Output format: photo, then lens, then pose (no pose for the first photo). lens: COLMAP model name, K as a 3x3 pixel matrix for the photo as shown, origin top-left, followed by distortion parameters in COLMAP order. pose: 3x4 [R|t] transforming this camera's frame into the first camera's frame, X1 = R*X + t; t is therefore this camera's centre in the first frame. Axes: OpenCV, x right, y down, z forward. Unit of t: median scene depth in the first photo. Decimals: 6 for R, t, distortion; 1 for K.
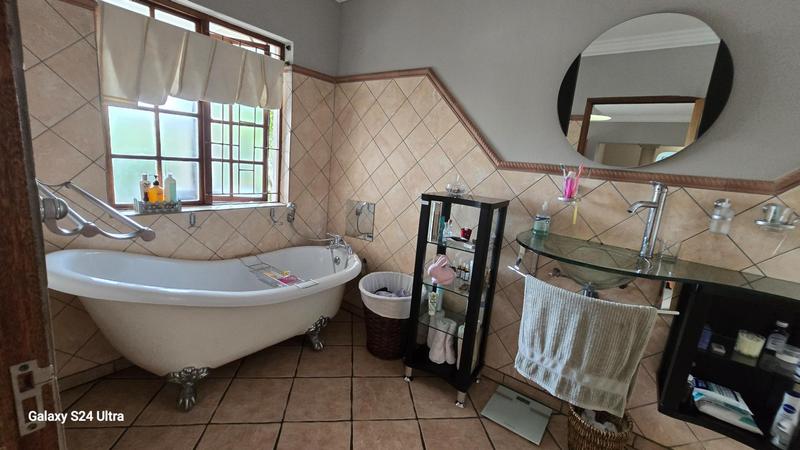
lens RADIAL K [[330.5, 0, 397.8], [0, 330.5, 225.0], [0, 0, 1]] dist [-0.001672, 0.000040]
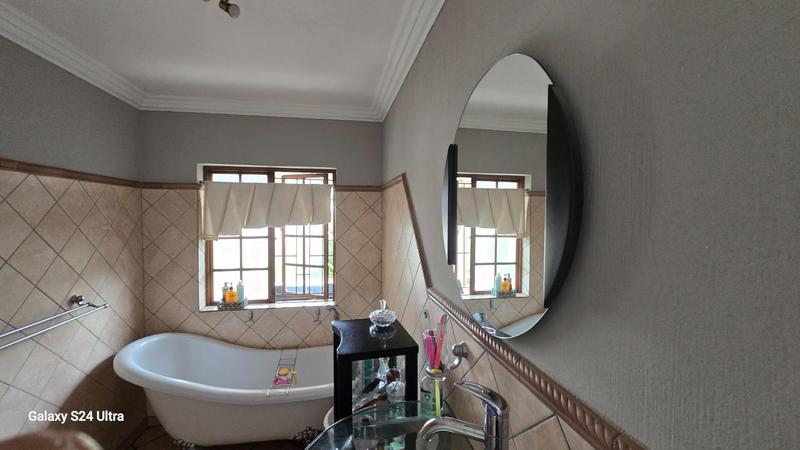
lens RADIAL K [[330.5, 0, 397.8], [0, 330.5, 225.0], [0, 0, 1]] dist [-0.001672, 0.000040]
pose [[0.743117, -0.075246, -0.664917, 0.737873], [-0.064111, 0.981081, -0.182676, -0.169309], [0.666083, 0.178378, 0.724234, 0.366521]]
